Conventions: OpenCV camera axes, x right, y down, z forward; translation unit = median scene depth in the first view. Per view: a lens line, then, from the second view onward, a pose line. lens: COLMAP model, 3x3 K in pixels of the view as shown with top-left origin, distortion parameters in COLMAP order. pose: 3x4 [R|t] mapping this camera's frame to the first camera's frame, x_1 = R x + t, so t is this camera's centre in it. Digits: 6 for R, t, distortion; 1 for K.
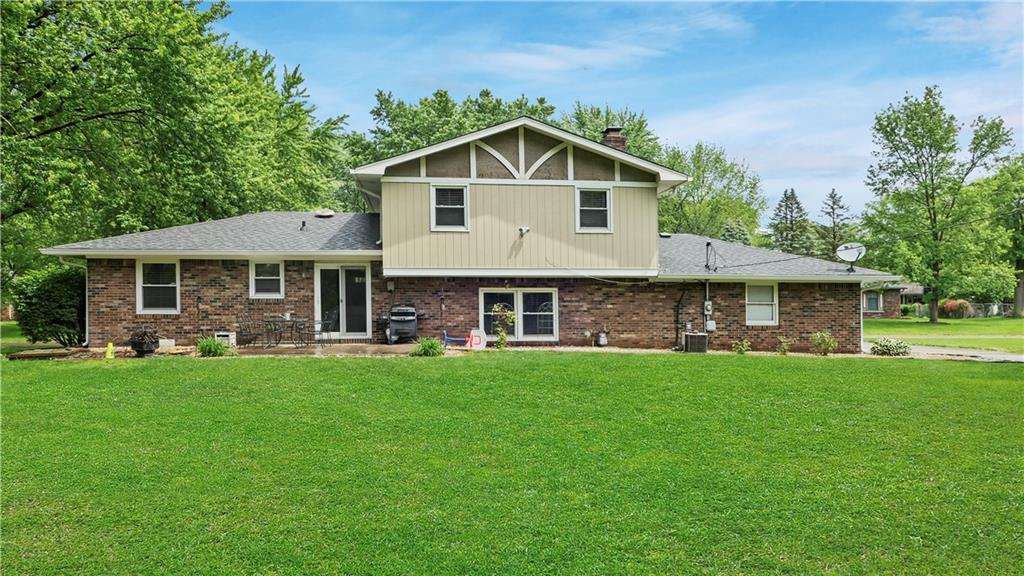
lens RADIAL K [[799.3, 0, 512.6], [0, 799.3, 342.0], [0, 0, 1]] dist [-0.049378, 0.005310]
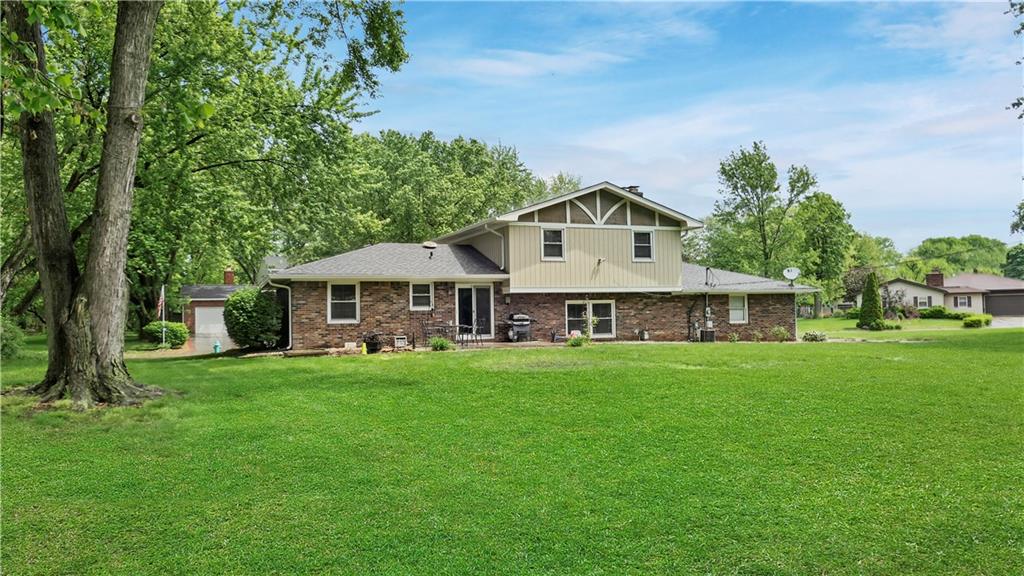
lens RADIAL K [[799.3, 0, 509.6], [0, 799.3, 287.3], [0, 0, 1]] dist [-0.049378, 0.005310]
pose [[0.963759, -0.008726, 0.266633, -0.514466], [0.030930, 0.996380, -0.079186, 0.016922], [-0.264977, 0.084563, 0.960540, -0.319947]]
